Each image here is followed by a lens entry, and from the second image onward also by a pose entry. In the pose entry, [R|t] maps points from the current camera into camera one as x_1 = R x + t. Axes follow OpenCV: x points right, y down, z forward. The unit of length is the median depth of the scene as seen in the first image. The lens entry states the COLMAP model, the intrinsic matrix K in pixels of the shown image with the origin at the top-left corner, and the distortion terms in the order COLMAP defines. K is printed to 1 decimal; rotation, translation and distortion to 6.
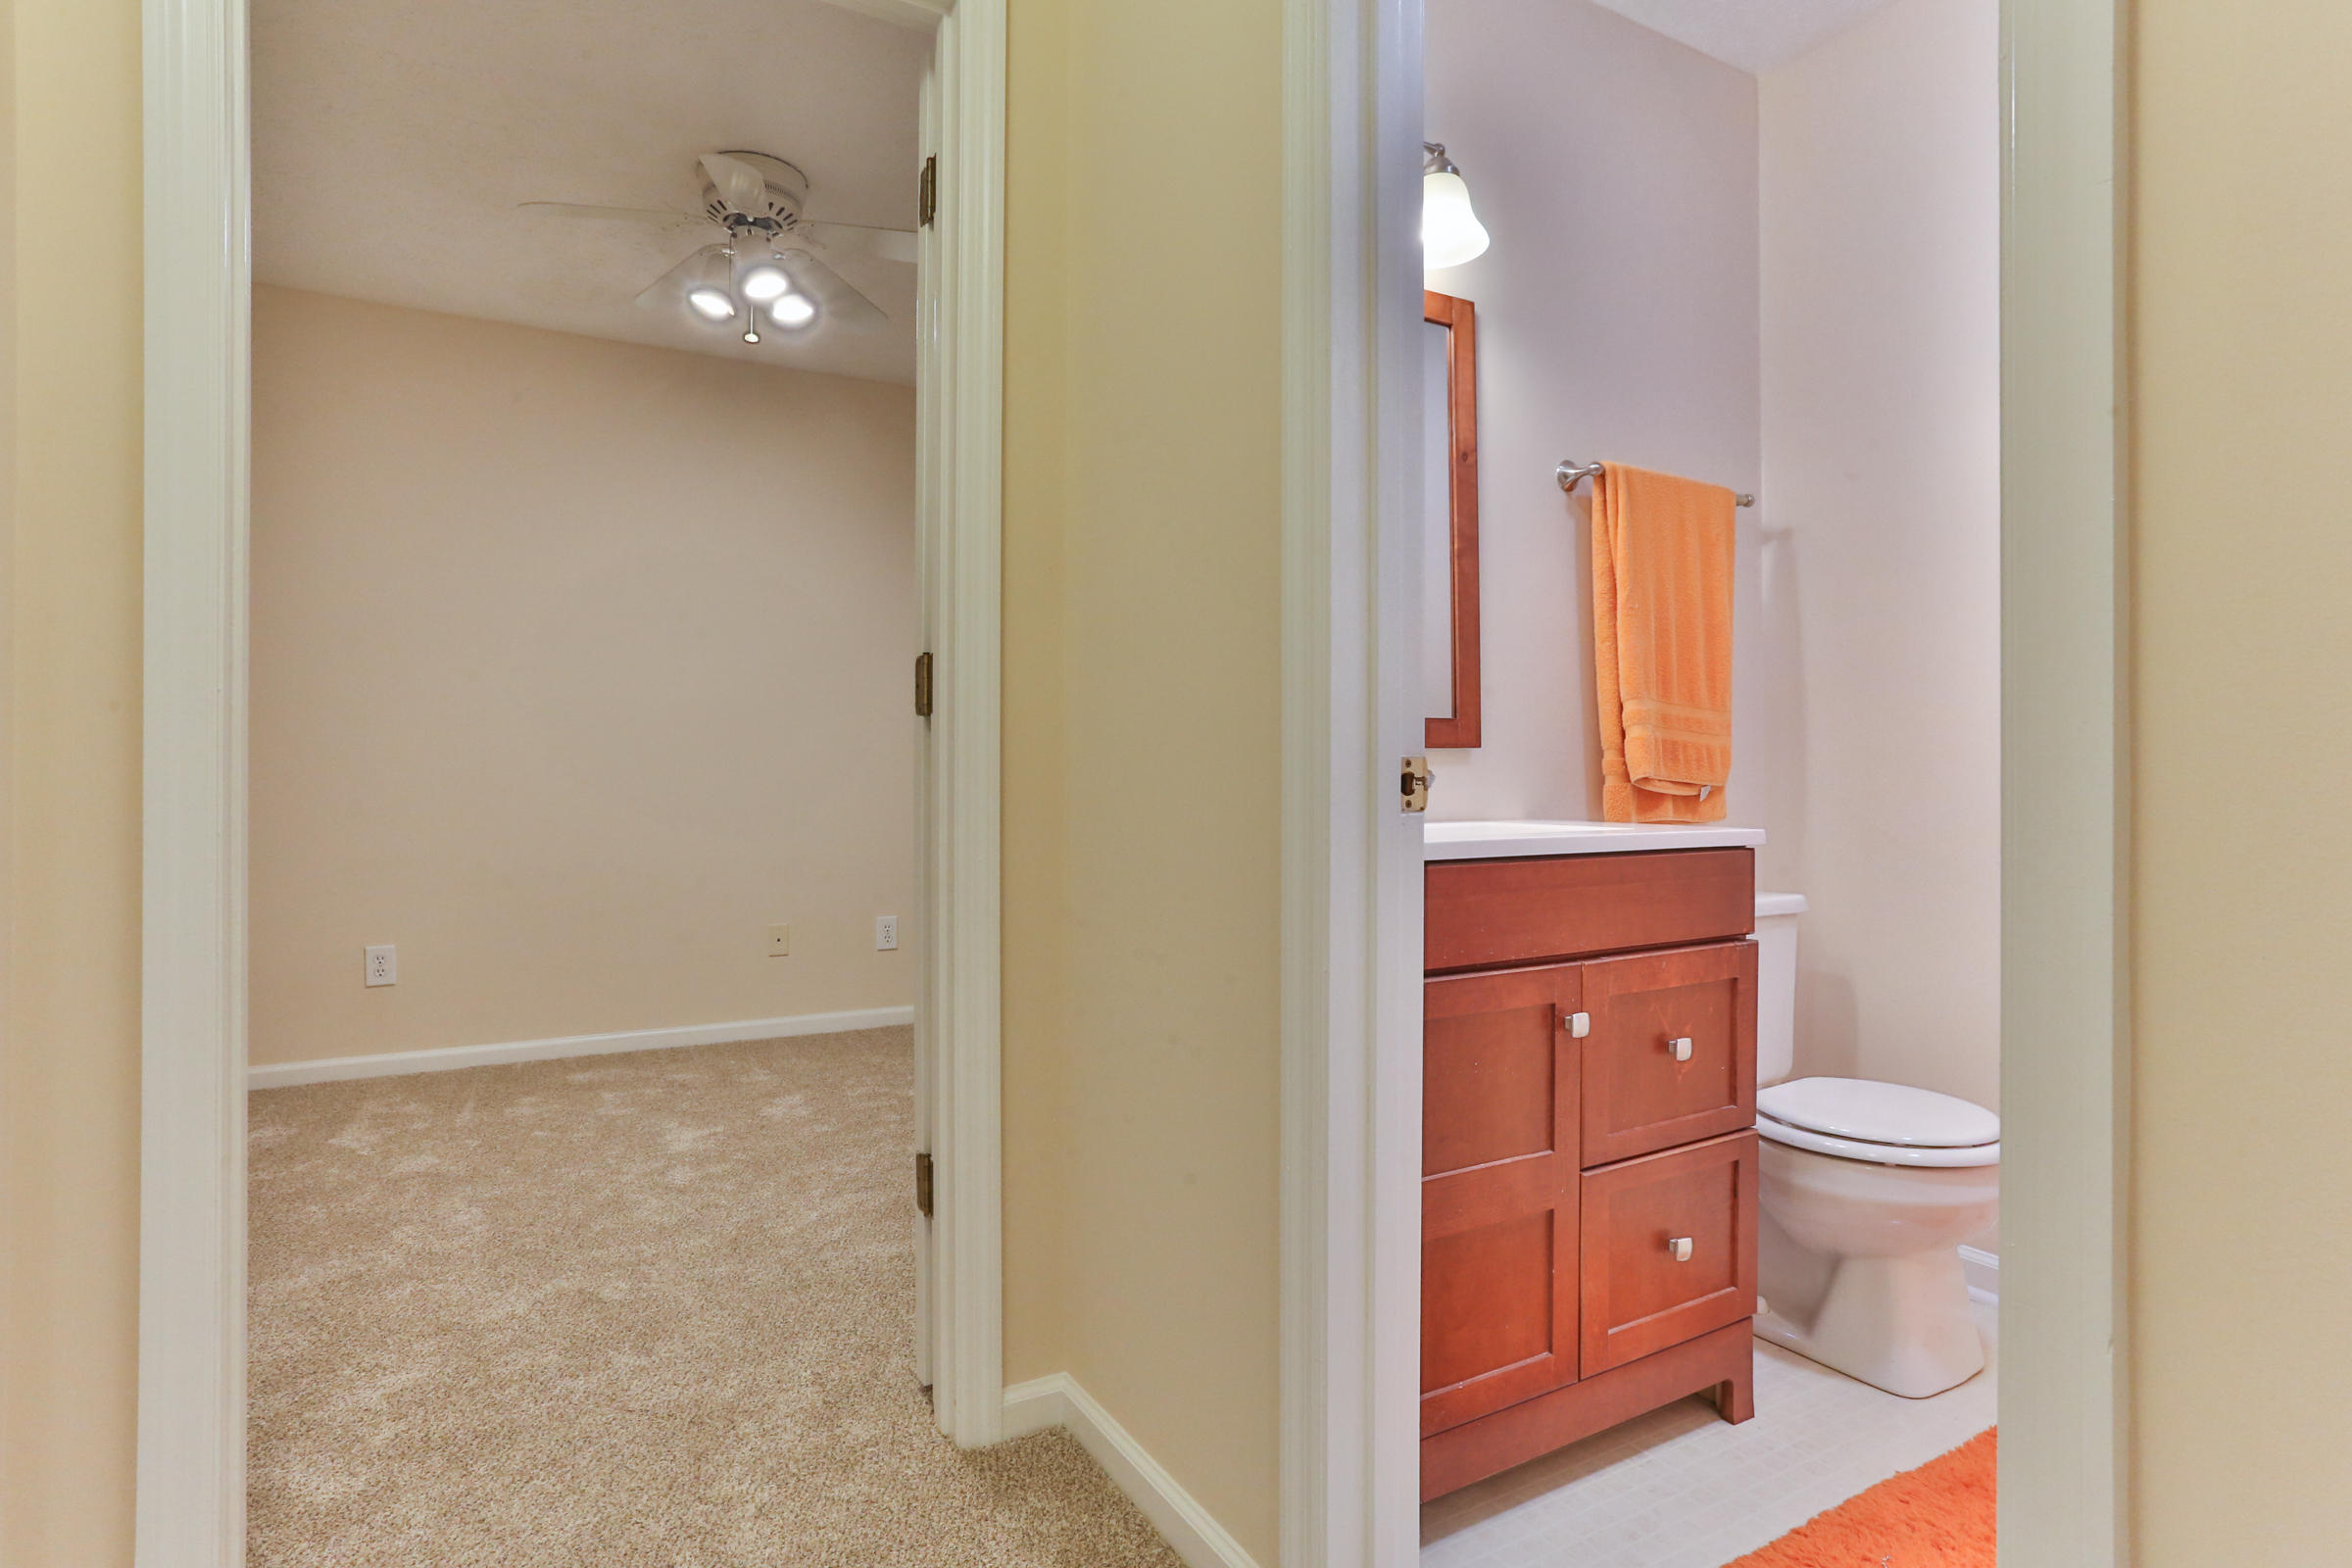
lens RADIAL K [[1190.9, 0, 1173.2], [0, 1190.9, 773.1], [0, 0, 1]] dist [-0.004486, -0.000149]
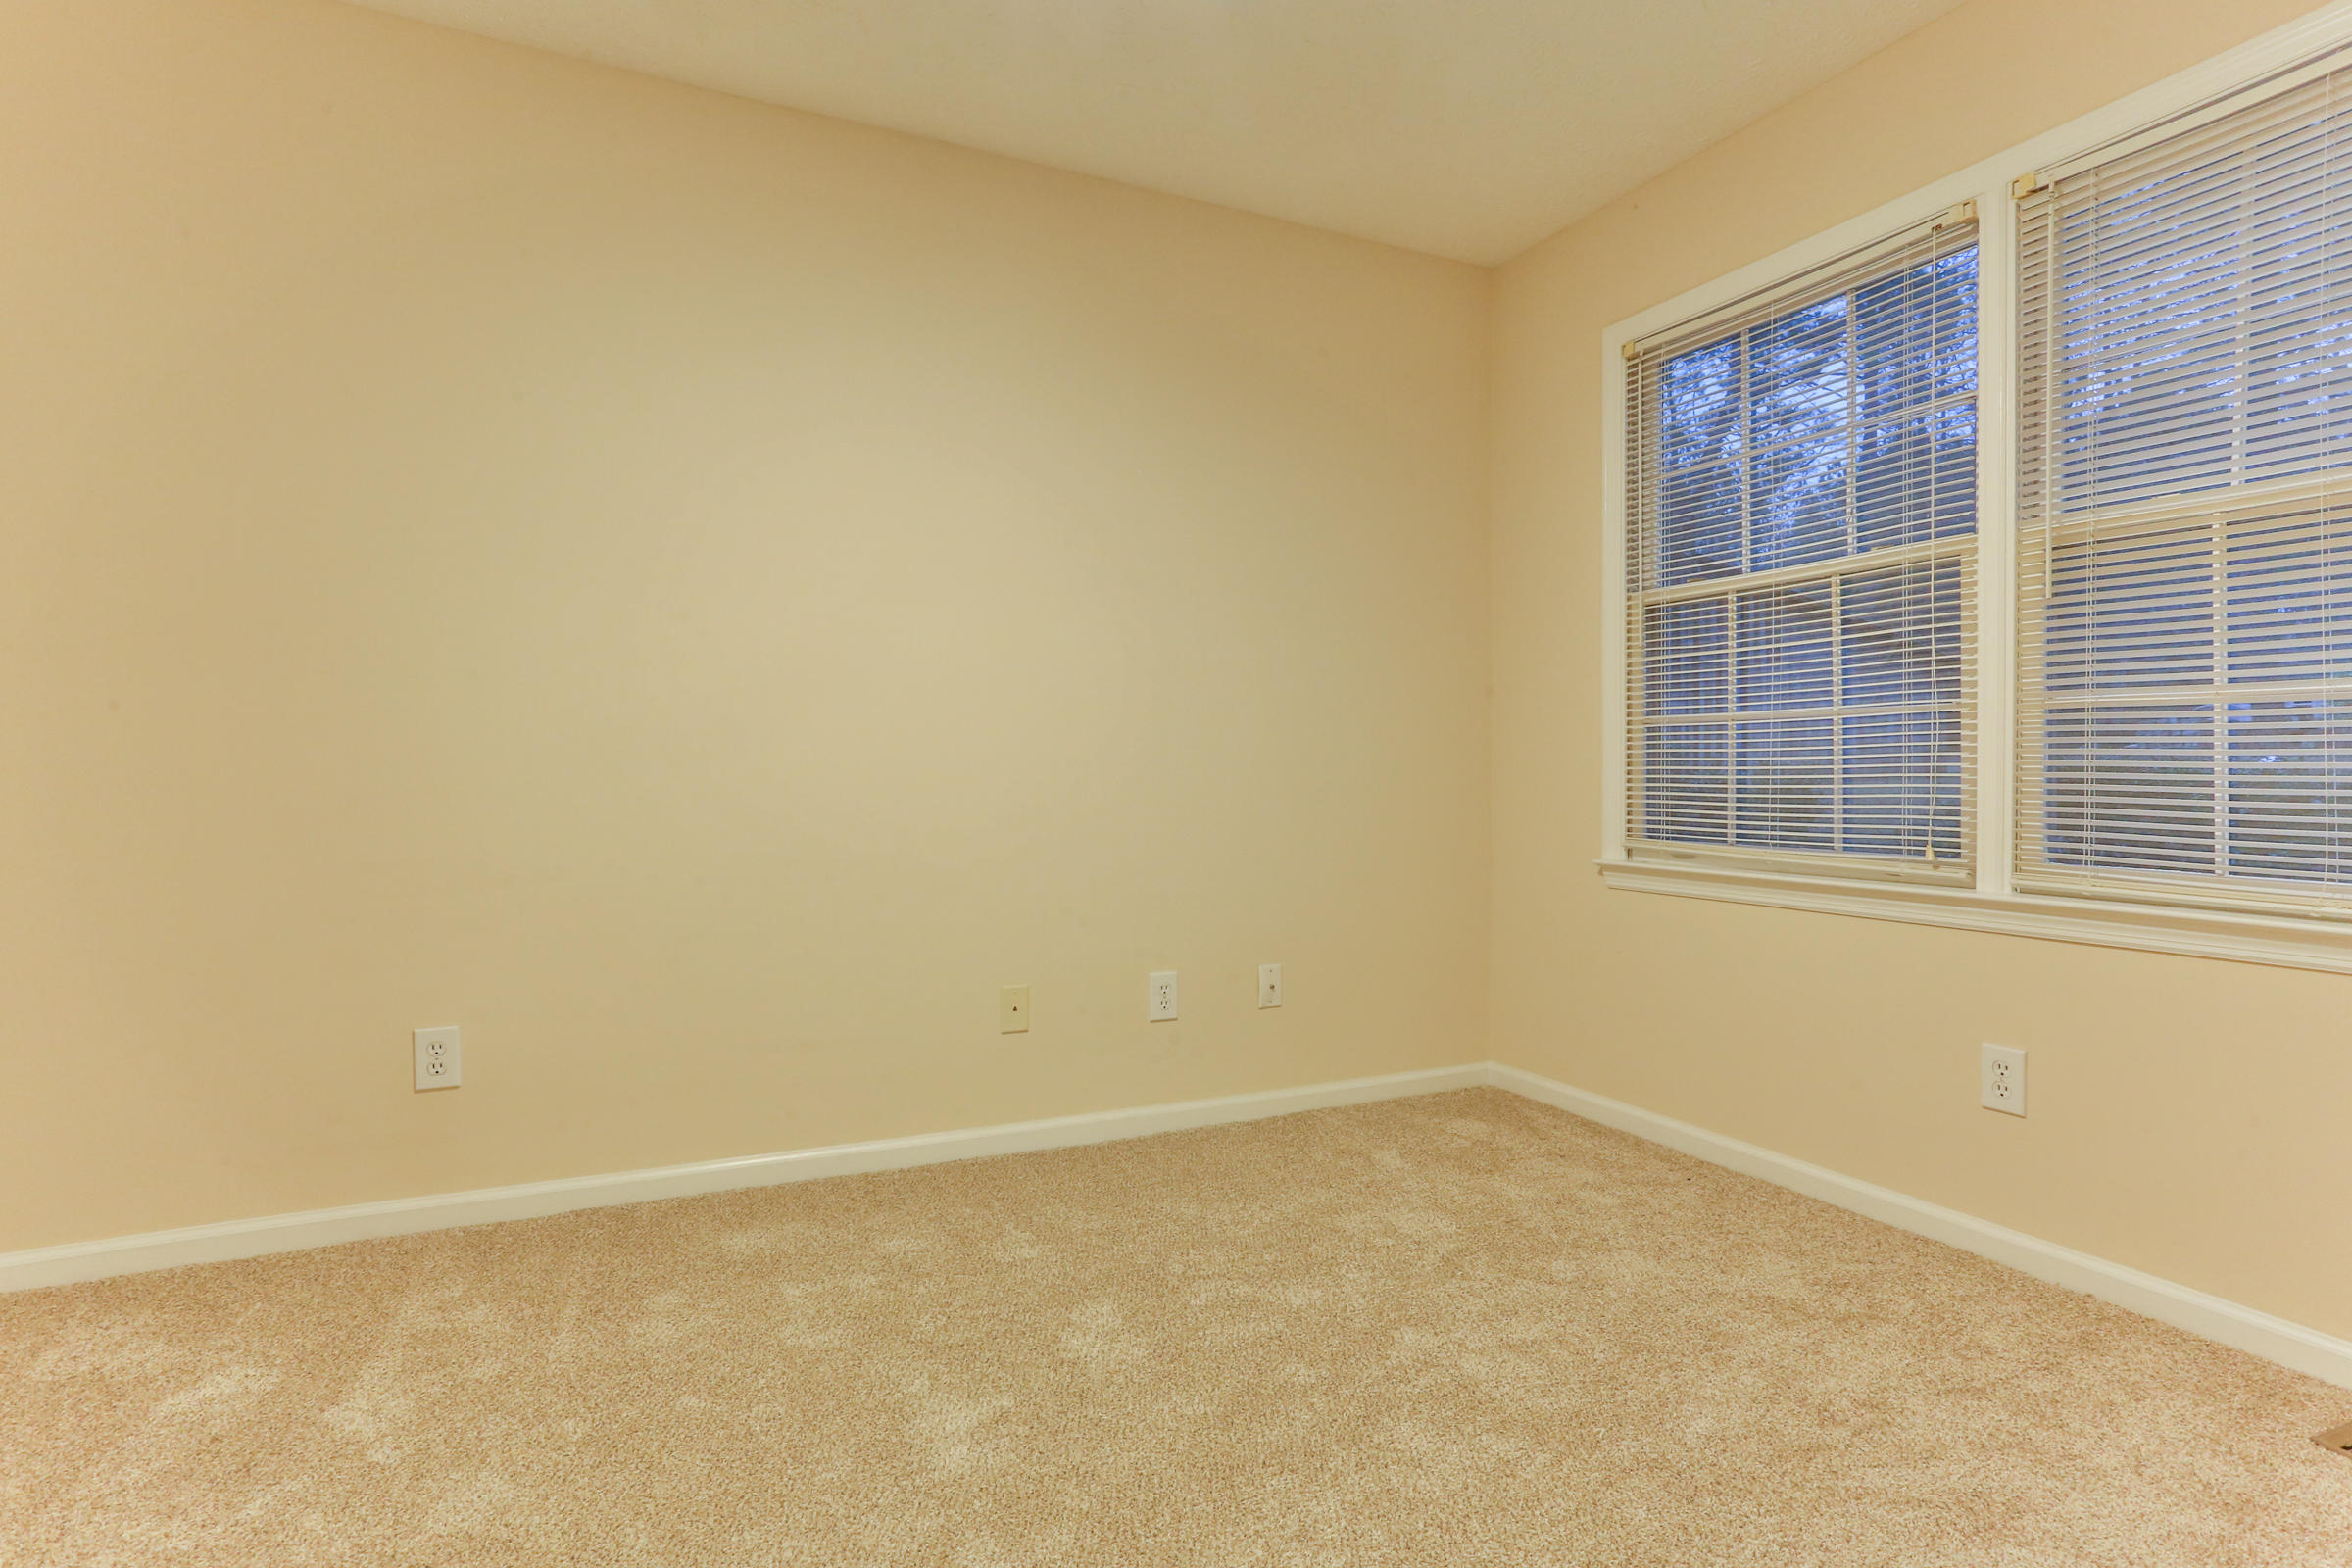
lens RADIAL K [[1190.9, 0, 1180.0], [0, 1190.9, 793.3], [0, 0, 1]] dist [-0.004486, -0.000149]
pose [[0.997755, 0.000487, -0.066963, -0.237792], [0.000773, 0.999823, 0.018792, 0.006950], [0.066960, -0.018801, 0.997579, 0.414302]]
